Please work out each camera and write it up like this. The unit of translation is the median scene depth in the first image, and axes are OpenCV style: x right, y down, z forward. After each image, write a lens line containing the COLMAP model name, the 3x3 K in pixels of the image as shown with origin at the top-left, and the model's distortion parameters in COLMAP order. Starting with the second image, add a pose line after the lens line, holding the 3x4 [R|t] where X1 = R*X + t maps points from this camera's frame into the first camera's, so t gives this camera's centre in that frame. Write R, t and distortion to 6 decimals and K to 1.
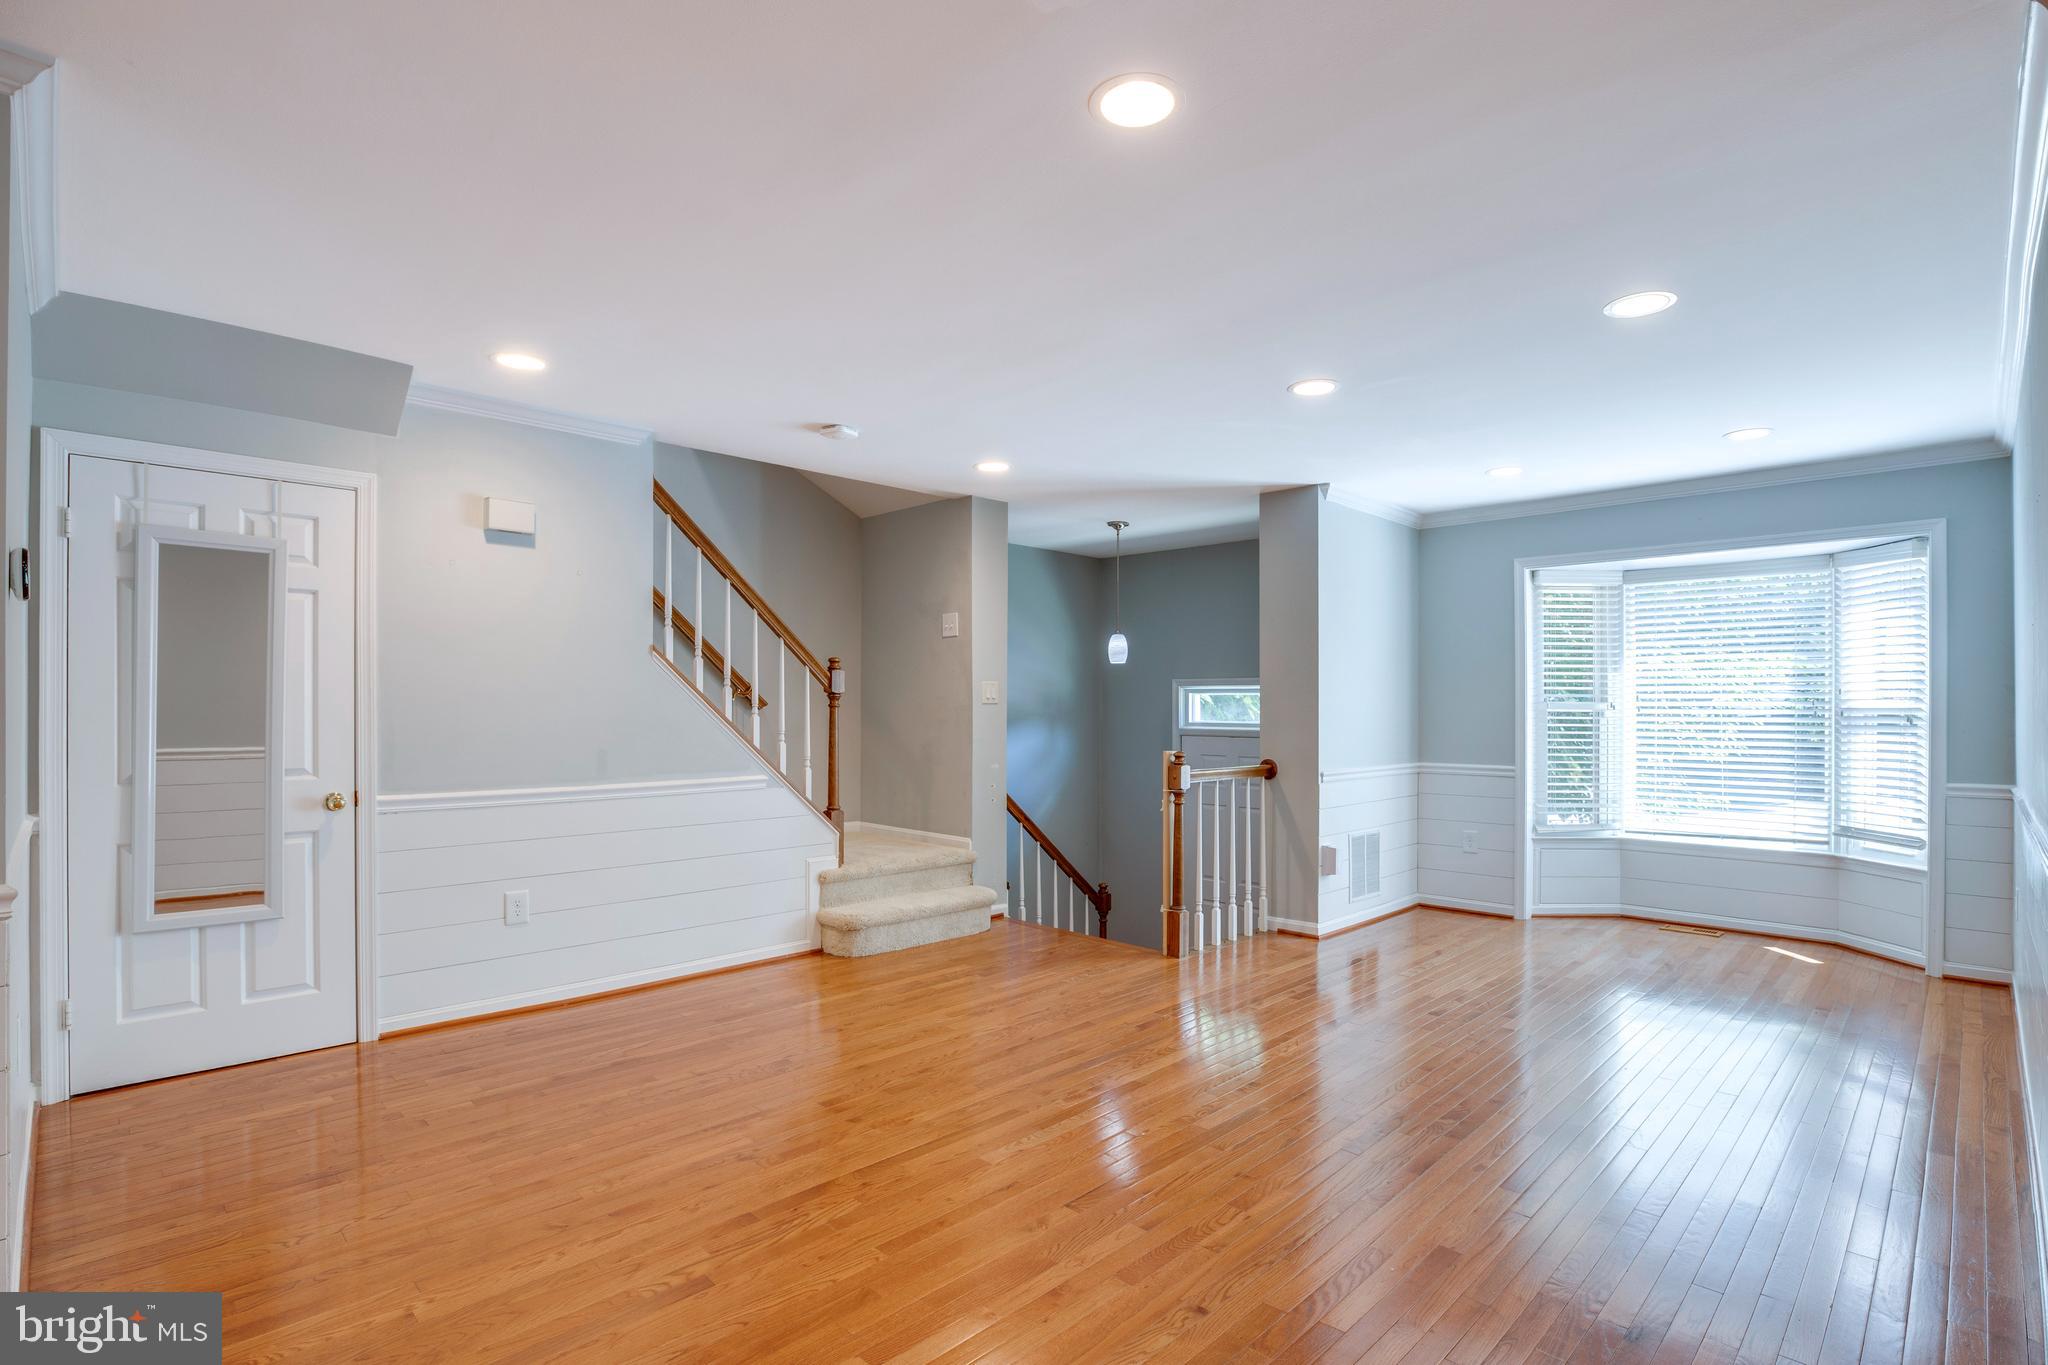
lens RADIAL K [[966.4, 0, 1017.4], [0, 966.4, 700.6], [0, 0, 1]] dist [-0.027327, 0.000514]
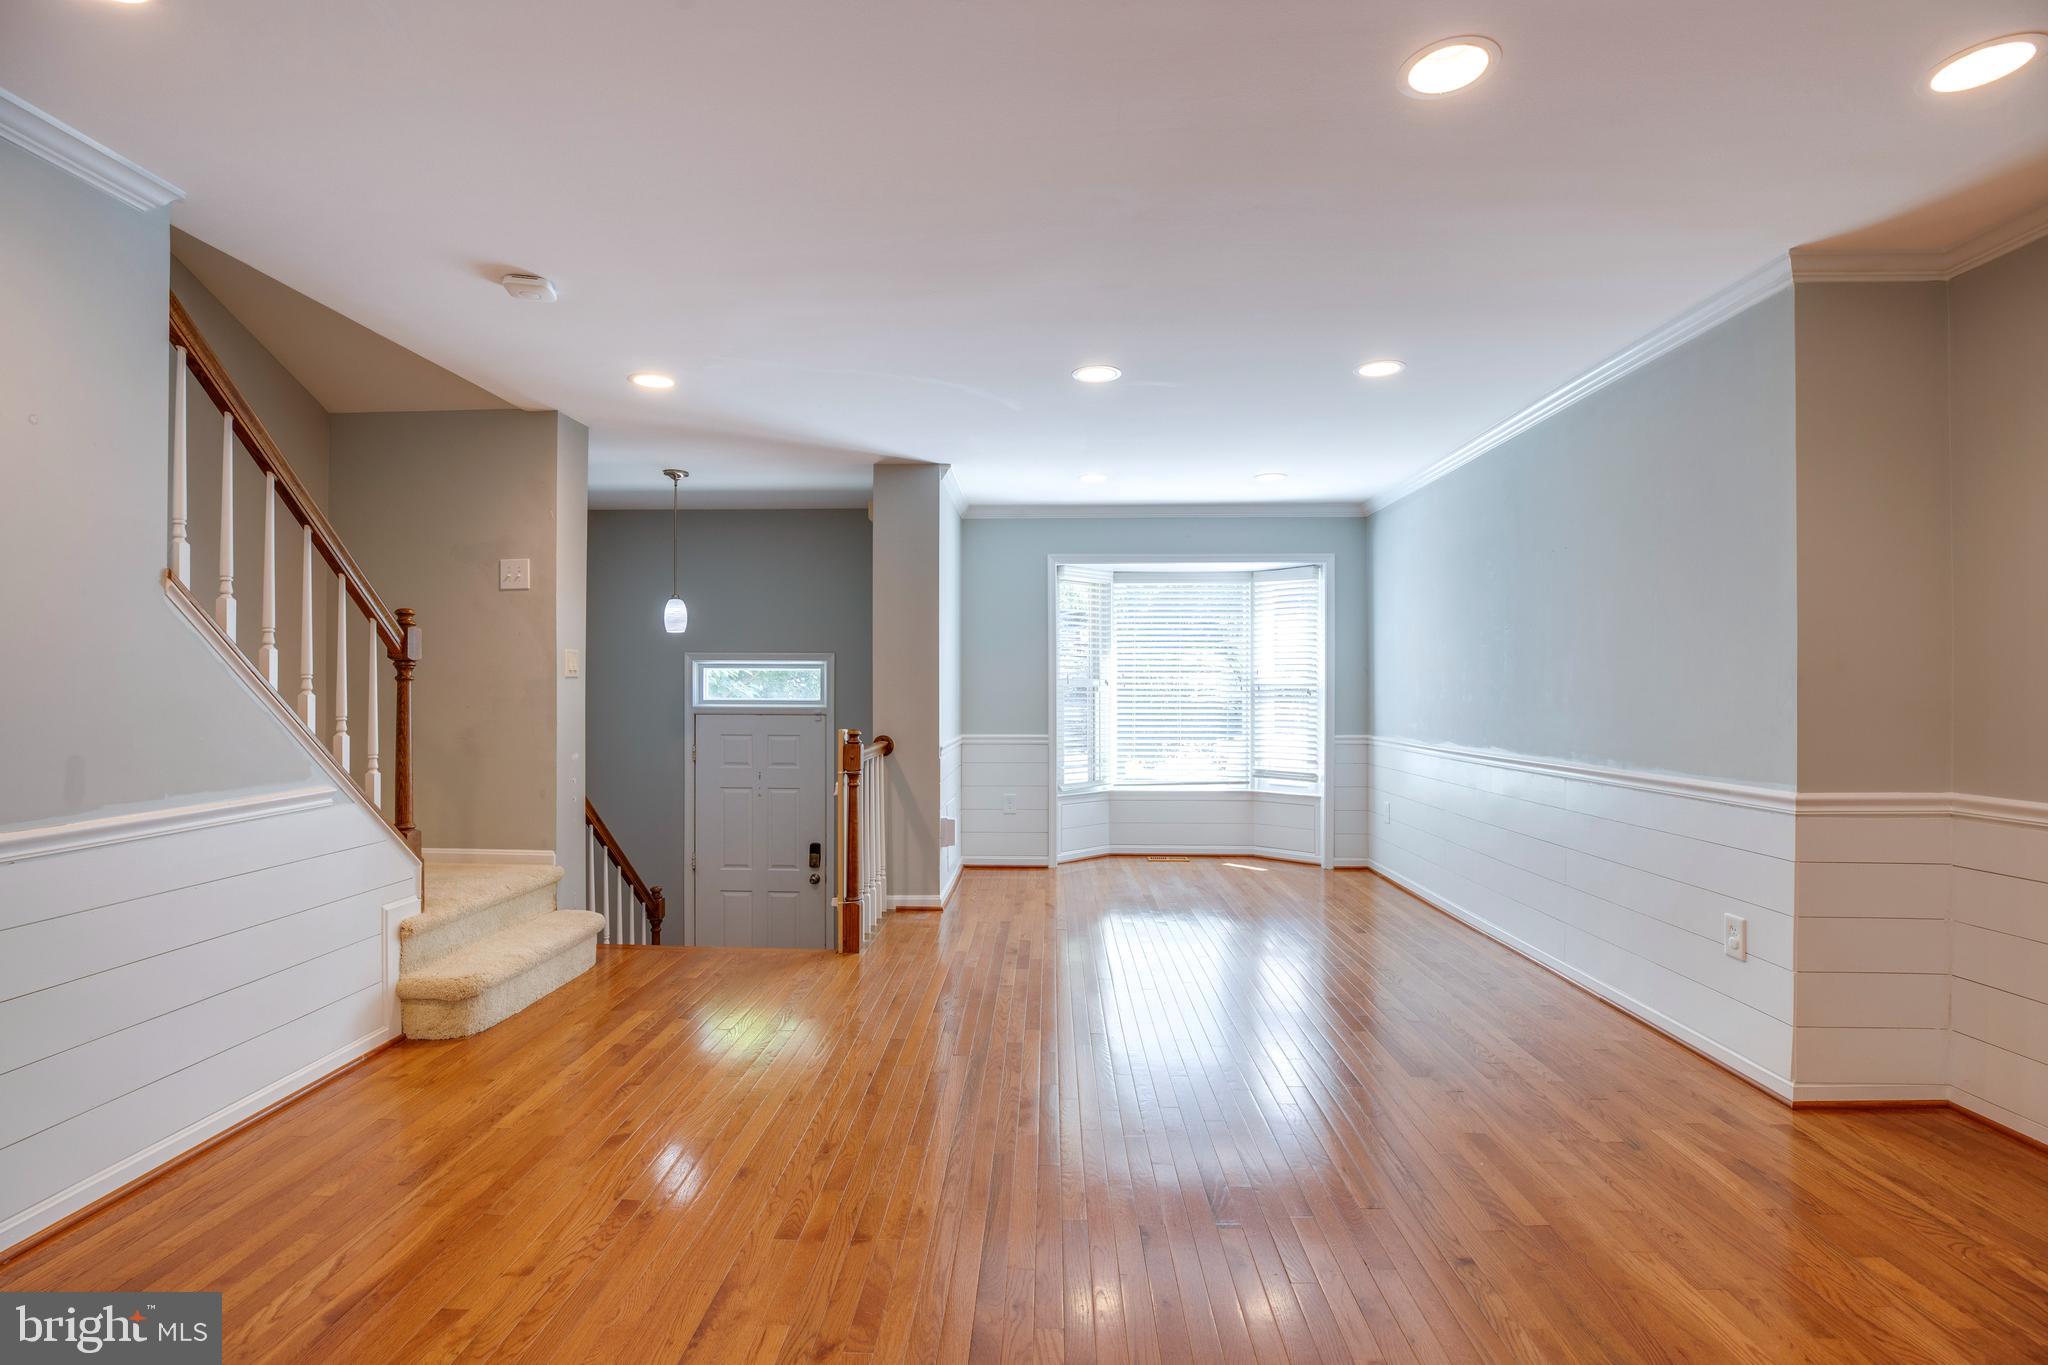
lens RADIAL K [[948.6, 0, 984.4], [0, 948.6, 679.4], [0, 0, 1]] dist [-0.030652, 0.001008]
pose [[0.744459, 0.004497, 0.667653, -0.338717], [-0.004020, 0.999989, -0.002252, 0.006001], [-0.667656, -0.001008, 0.744469, 0.235037]]
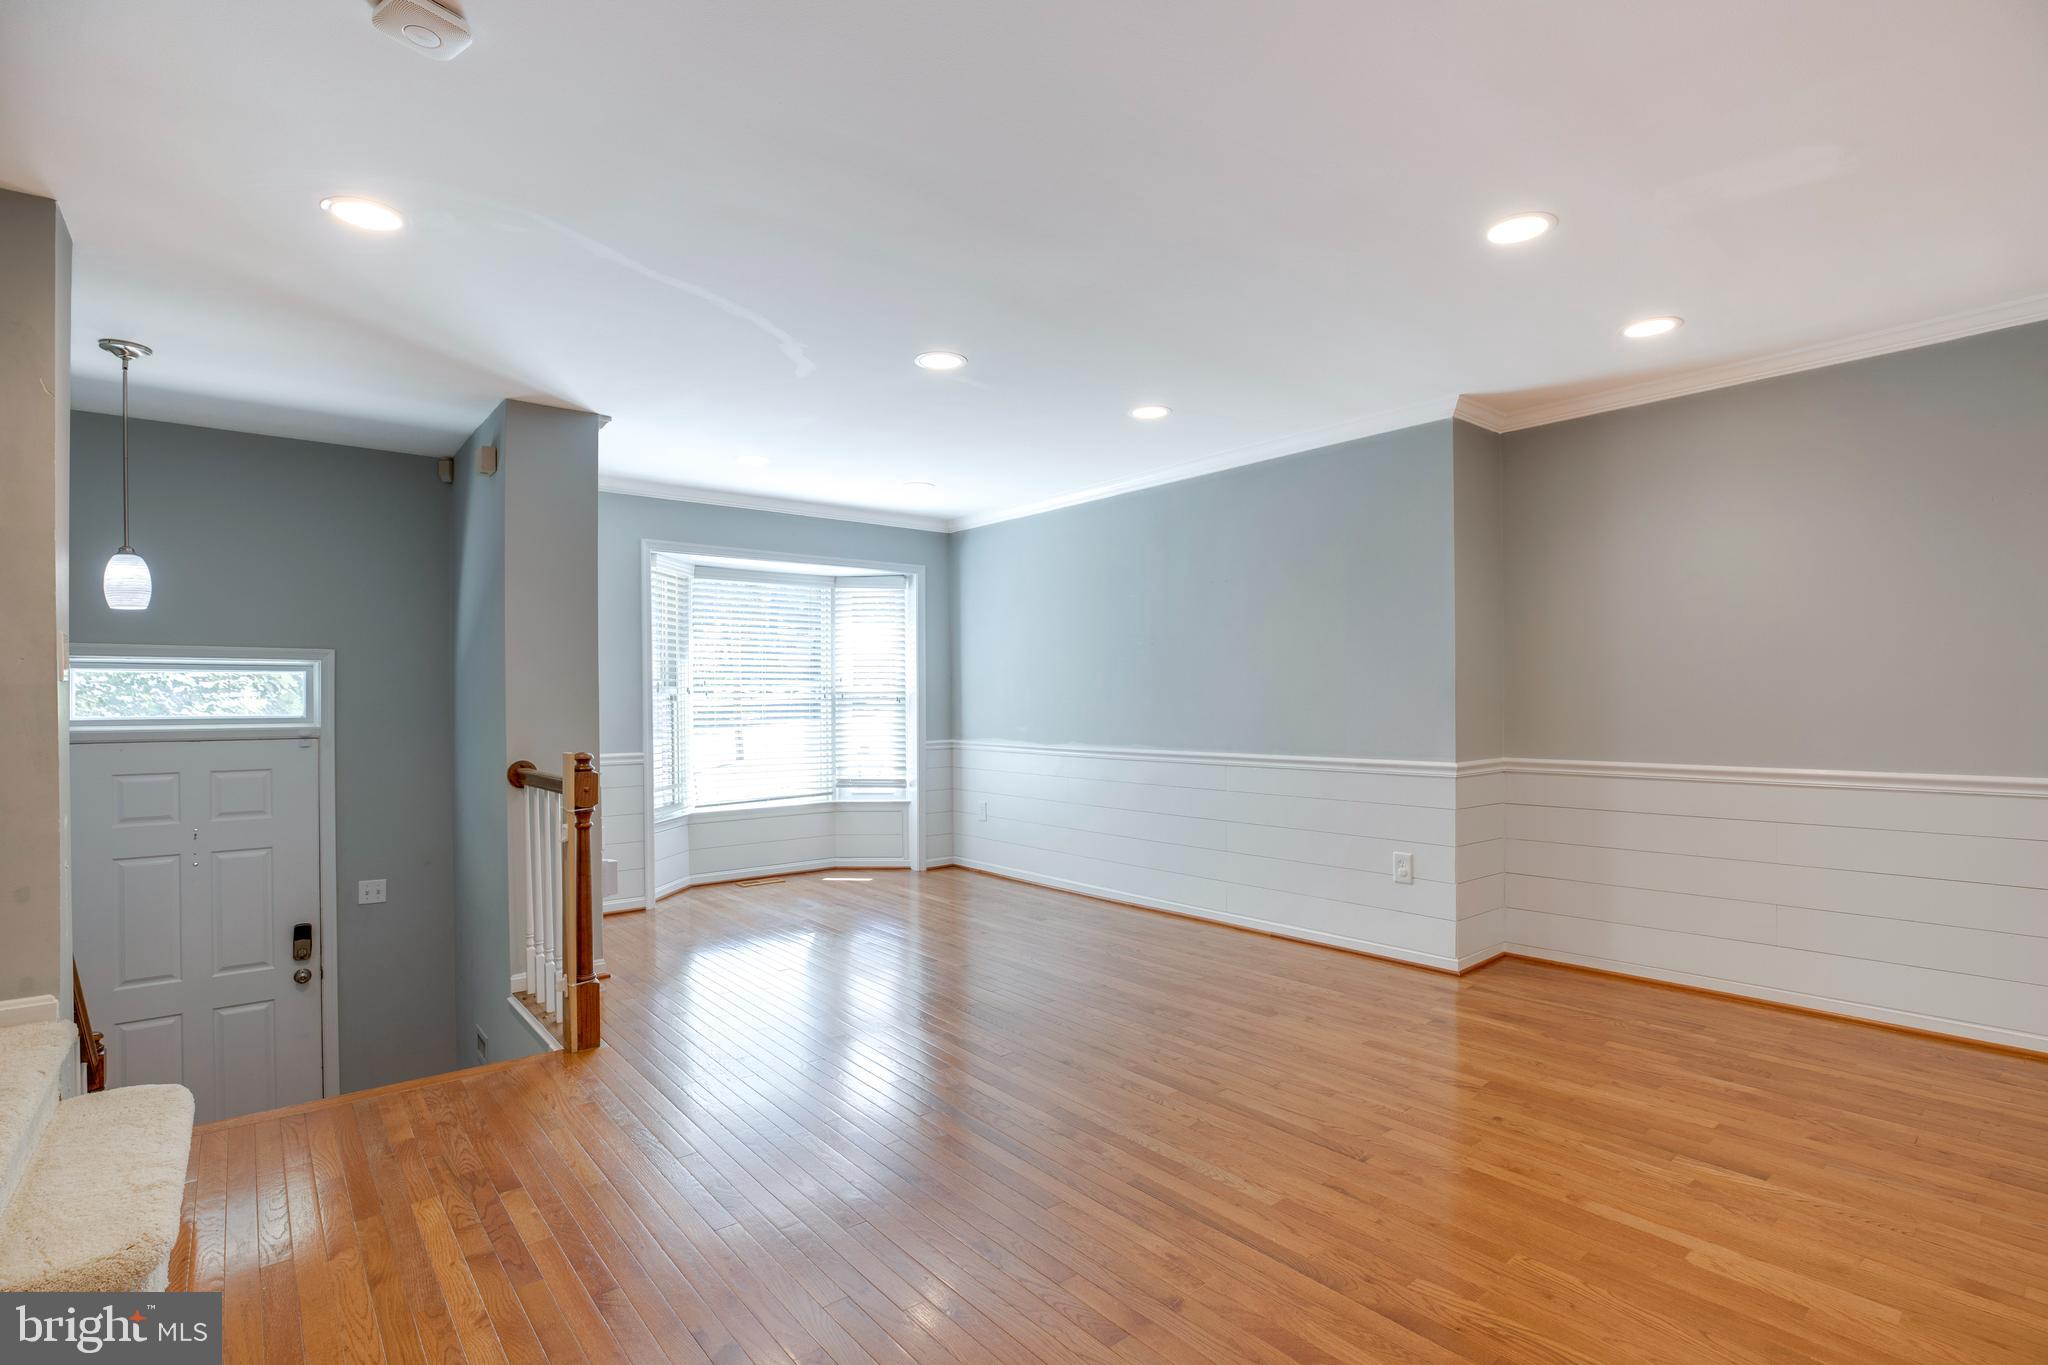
lens RADIAL K [[984.4, 0, 1017.4], [0, 984.4, 695.8], [0, 0, 1]] dist [-0.039176, -0.000189]
pose [[0.088035, -0.002461, 0.996114, -0.492565], [-0.001263, 0.999996, 0.002582, 0.009380], [-0.996117, -0.001486, 0.088032, 0.613114]]
